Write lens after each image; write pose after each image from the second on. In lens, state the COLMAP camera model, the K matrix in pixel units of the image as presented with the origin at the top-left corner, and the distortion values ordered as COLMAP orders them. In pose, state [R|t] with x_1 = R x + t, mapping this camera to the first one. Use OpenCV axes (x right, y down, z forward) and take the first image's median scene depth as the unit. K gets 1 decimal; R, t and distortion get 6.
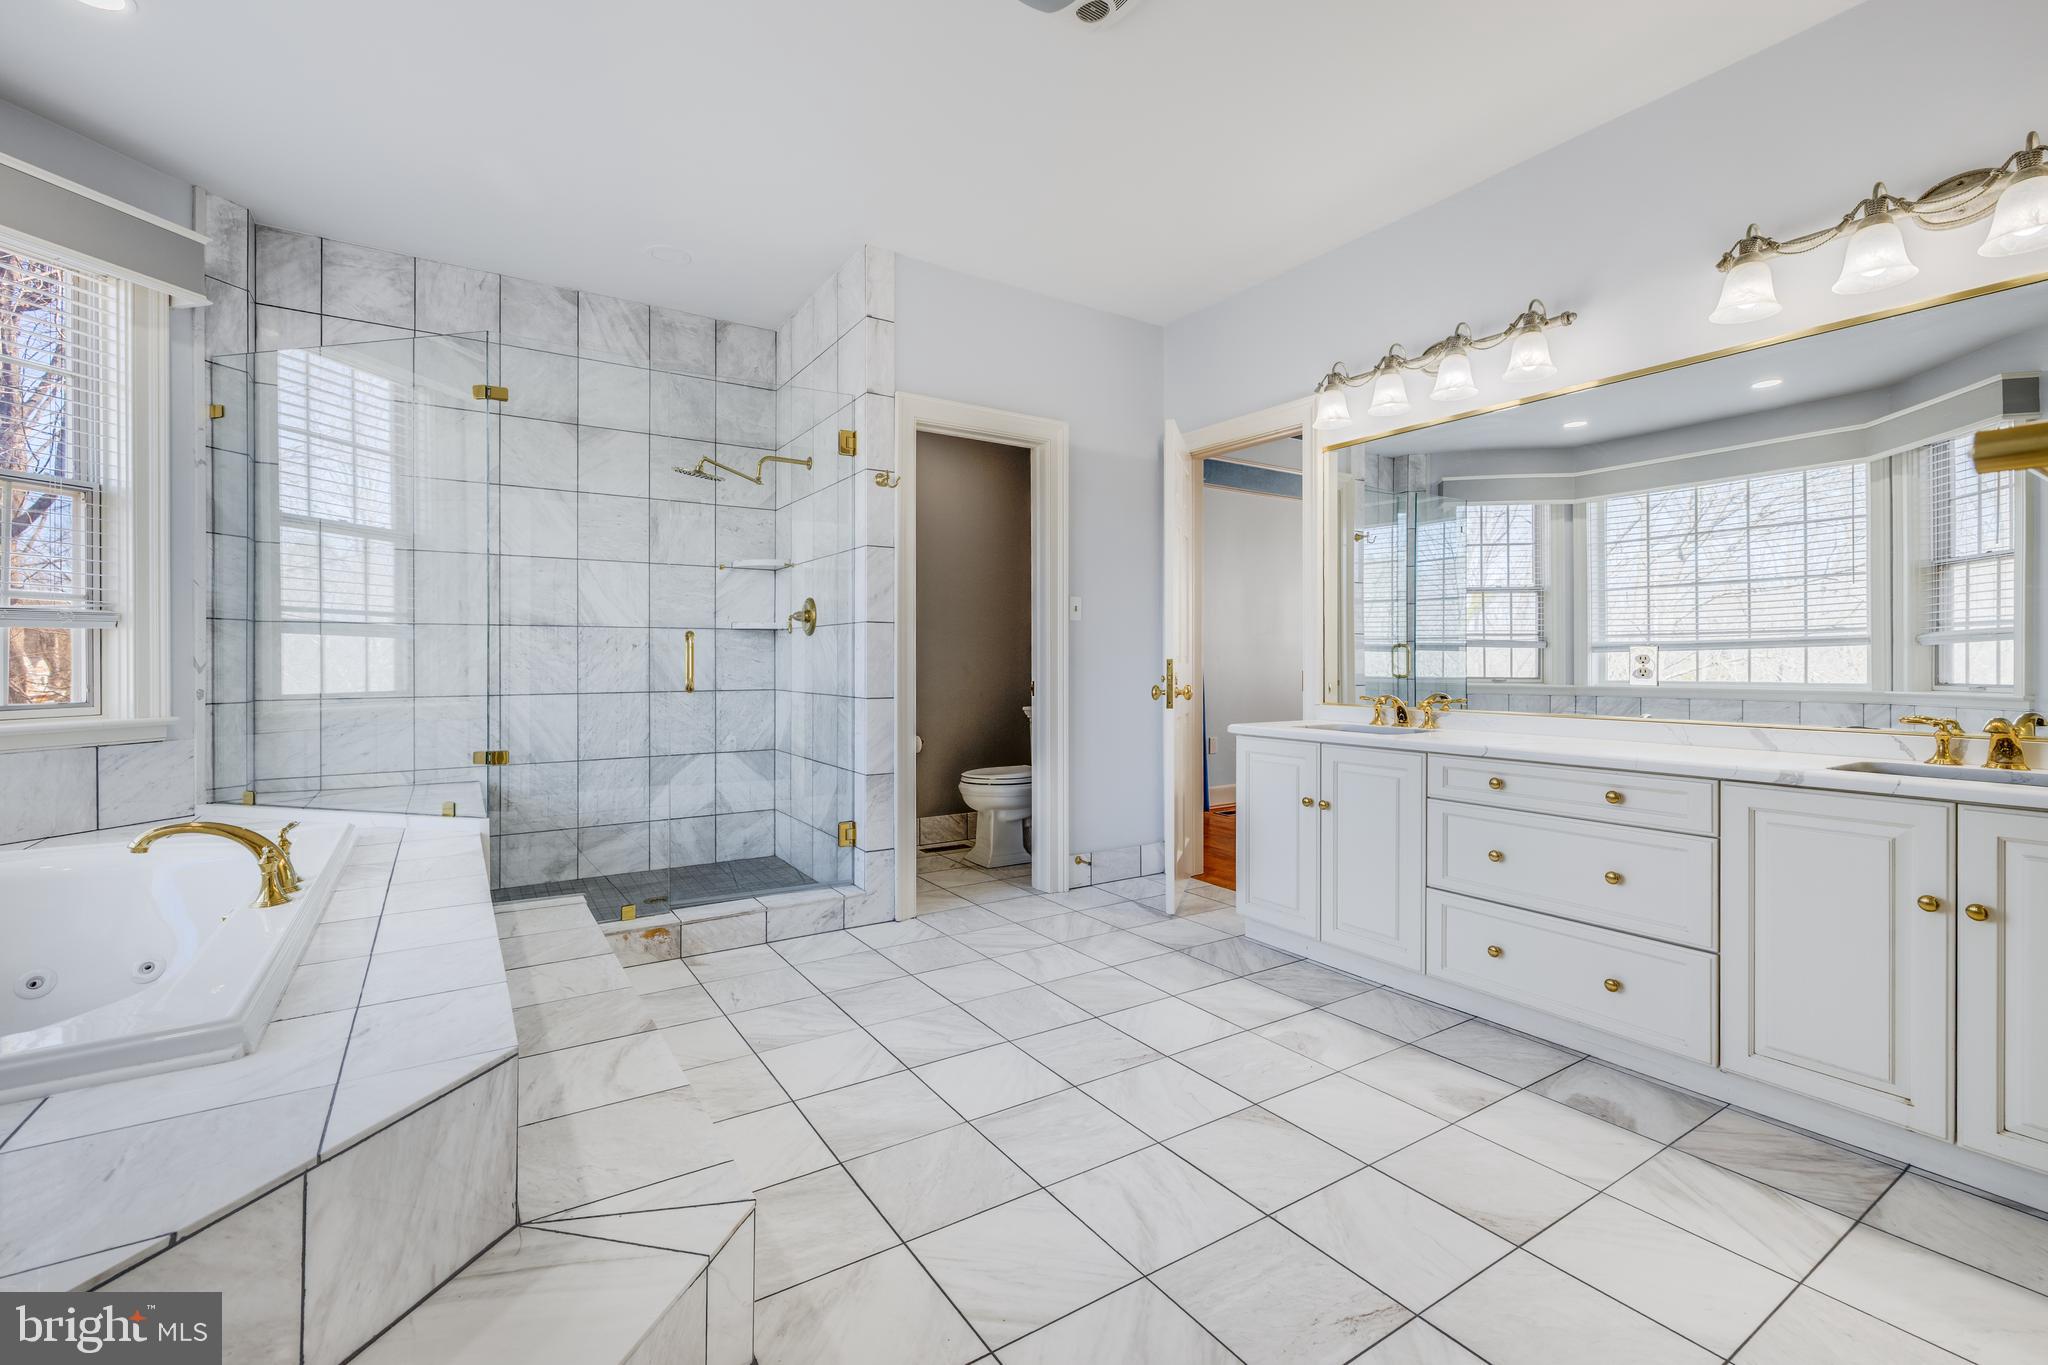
lens RADIAL K [[871.4, 0, 1022.4], [0, 871.4, 664.2], [0, 0, 1]] dist [0.003217, 0.000477]
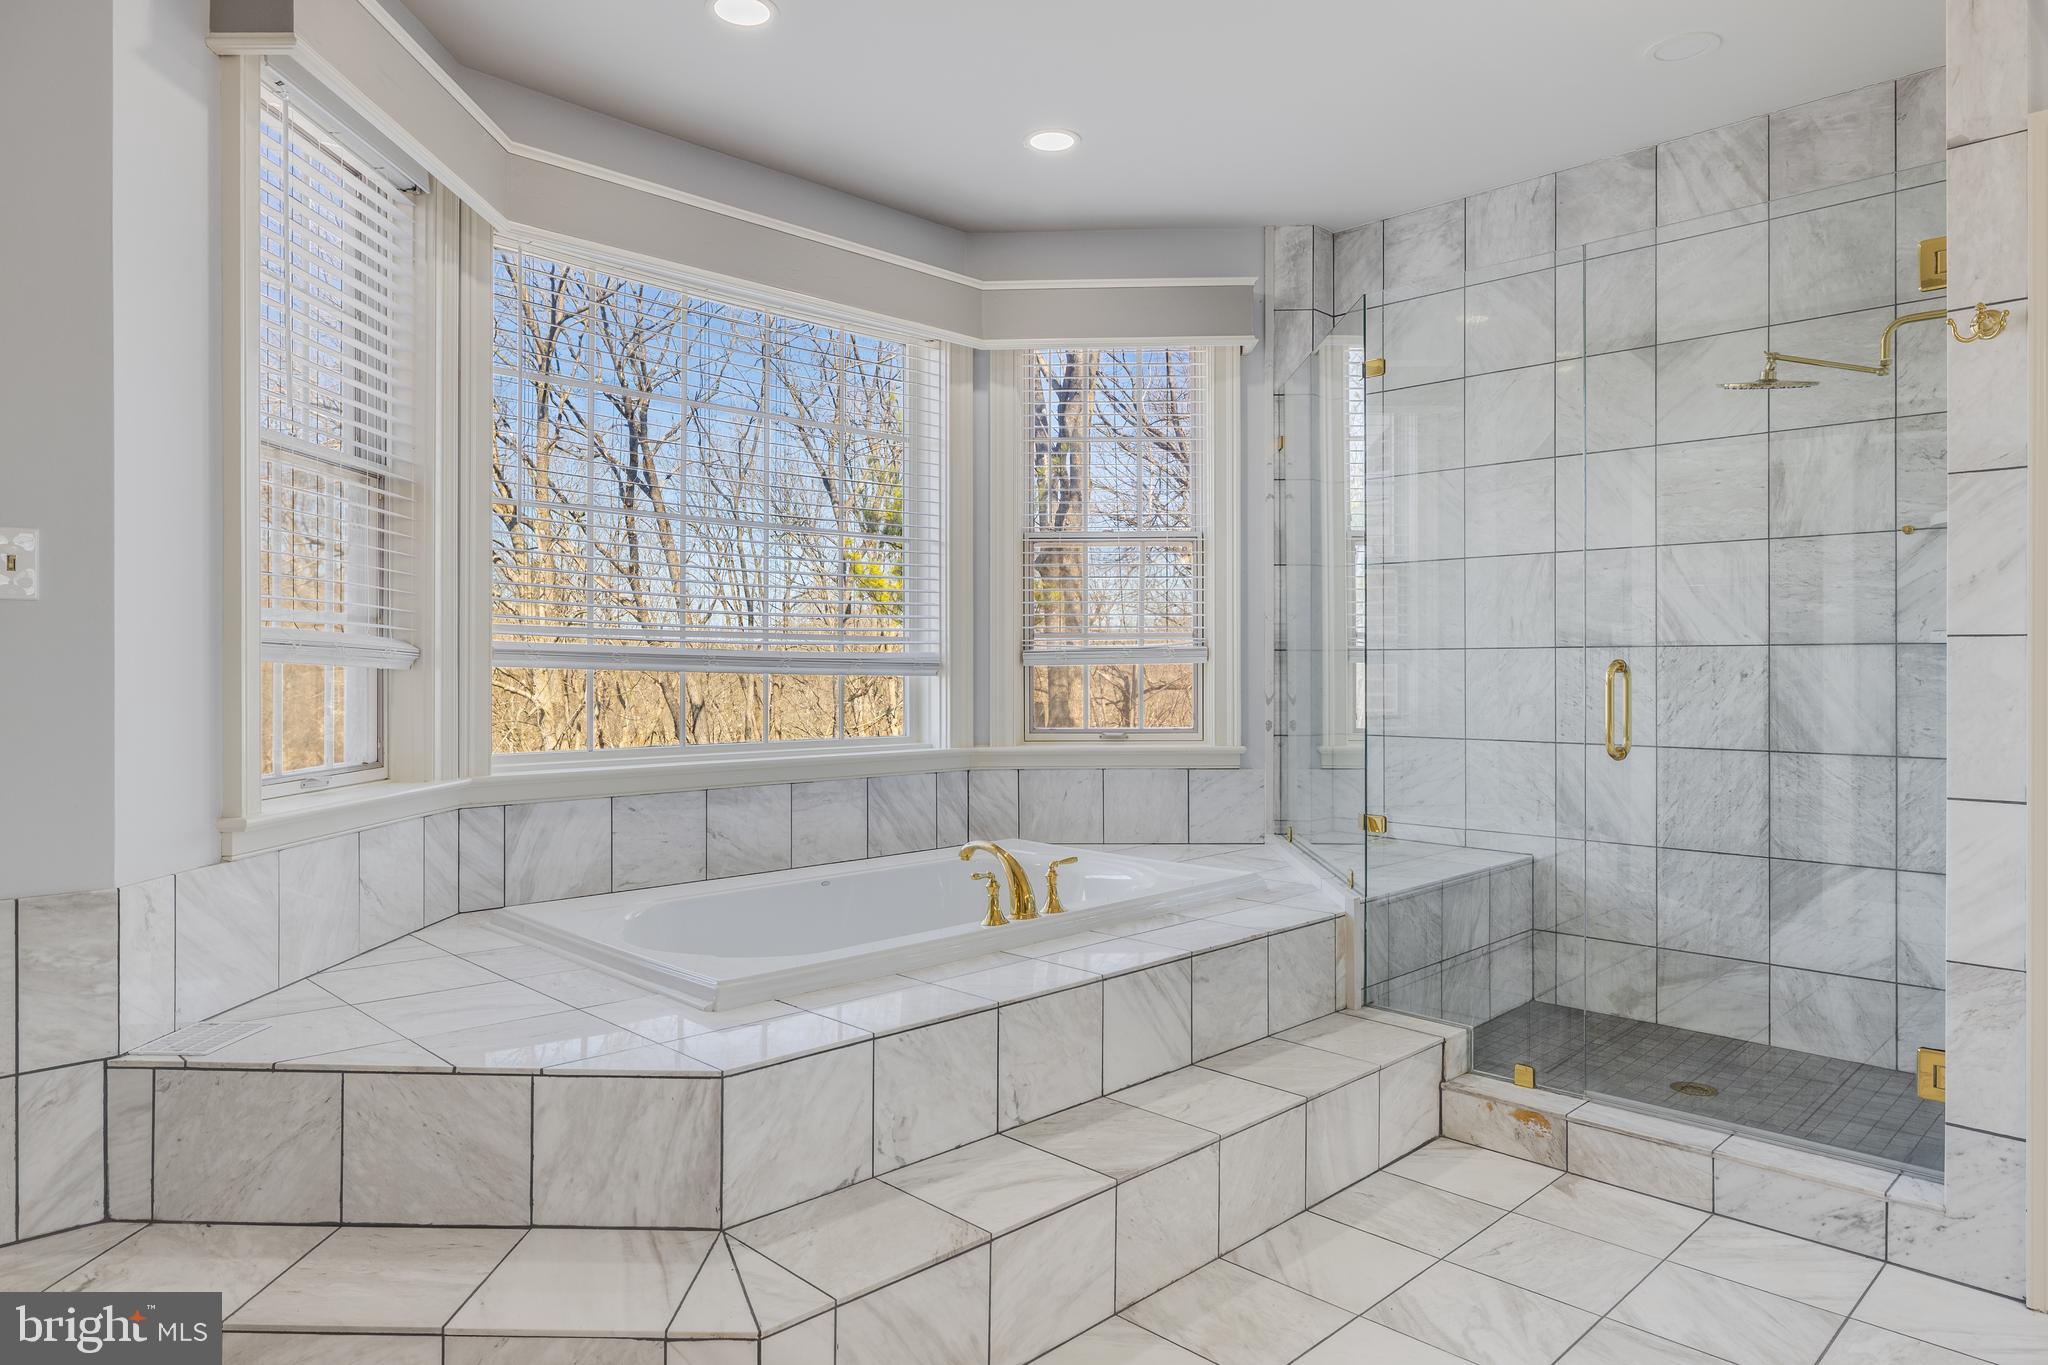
lens RADIAL K [[1260.6, 0, 1025.7], [0, 1260.6, 675.8], [0, 0, 1]] dist [-0.004292, -0.000562]
pose [[0.205766, 0.009402, -0.978556, 0.381872], [-0.005787, 0.999948, 0.008391, -0.029871], [0.978584, 0.003937, 0.205810, 0.372251]]
